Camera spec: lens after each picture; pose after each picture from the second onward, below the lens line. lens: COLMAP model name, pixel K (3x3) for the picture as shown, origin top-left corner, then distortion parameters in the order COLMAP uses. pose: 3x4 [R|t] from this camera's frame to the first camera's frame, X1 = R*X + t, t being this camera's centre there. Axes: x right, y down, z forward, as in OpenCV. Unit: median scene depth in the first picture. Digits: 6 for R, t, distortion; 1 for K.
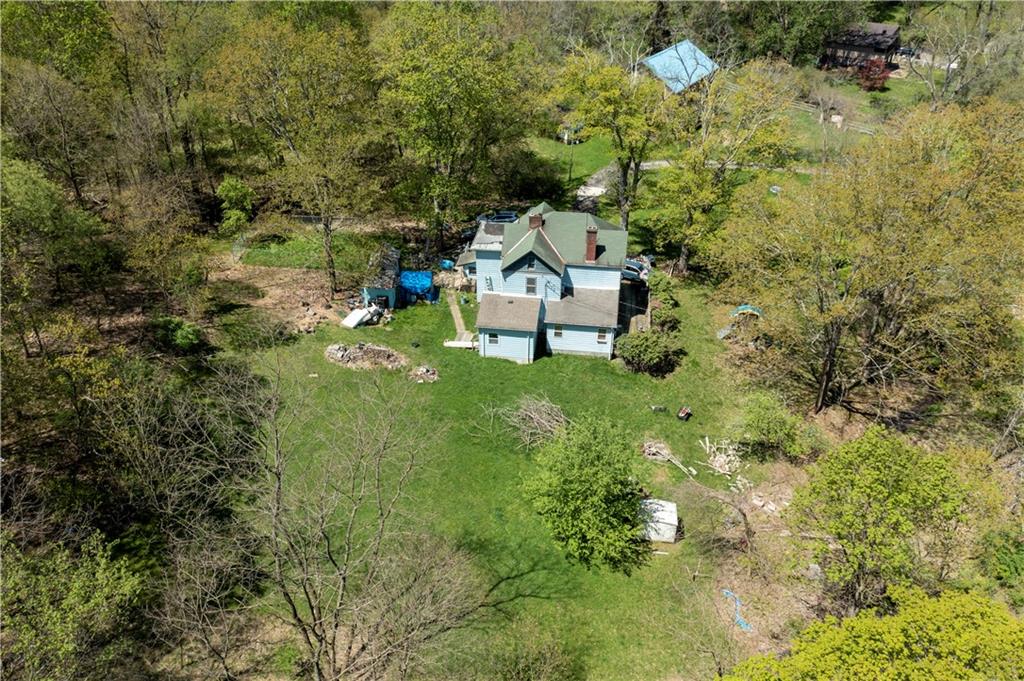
lens RADIAL K [[802.5, 0, 509.8], [0, 802.5, 340.4], [0, 0, 1]] dist [0.004827, -0.004792]
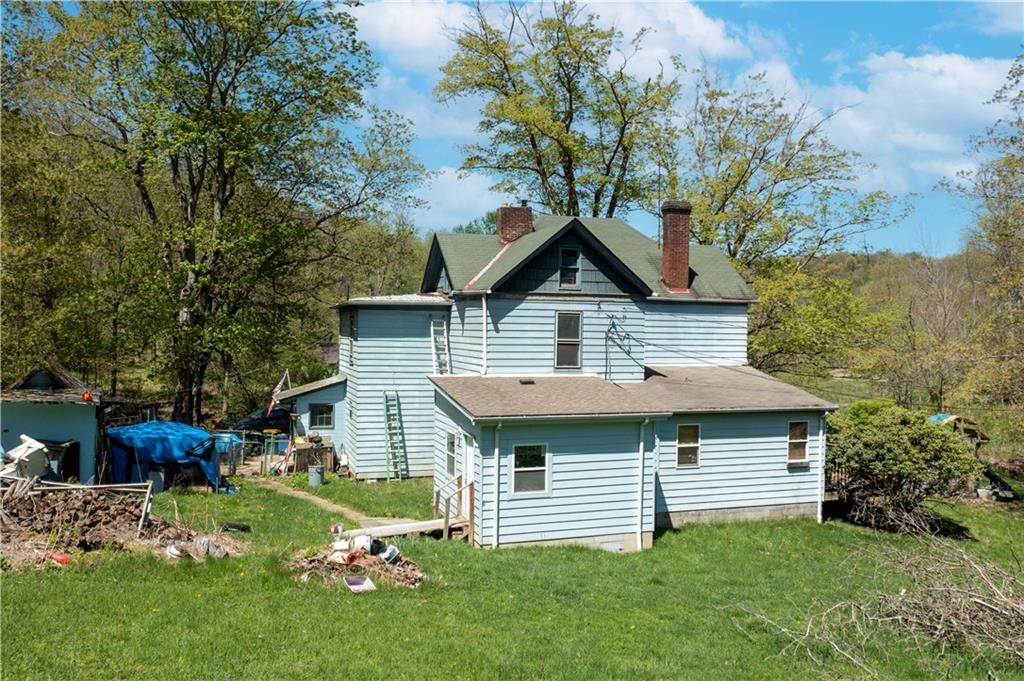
lens RADIAL K [[802.5, 0, 517.3], [0, 802.5, 343.4], [0, 0, 1]] dist [0.004827, -0.004792]
pose [[0.889820, 0.006005, 0.456273, -0.153149], [0.235327, 0.850647, -0.470128, 0.091970], [-0.390950, 0.525702, 0.755510, 0.753863]]
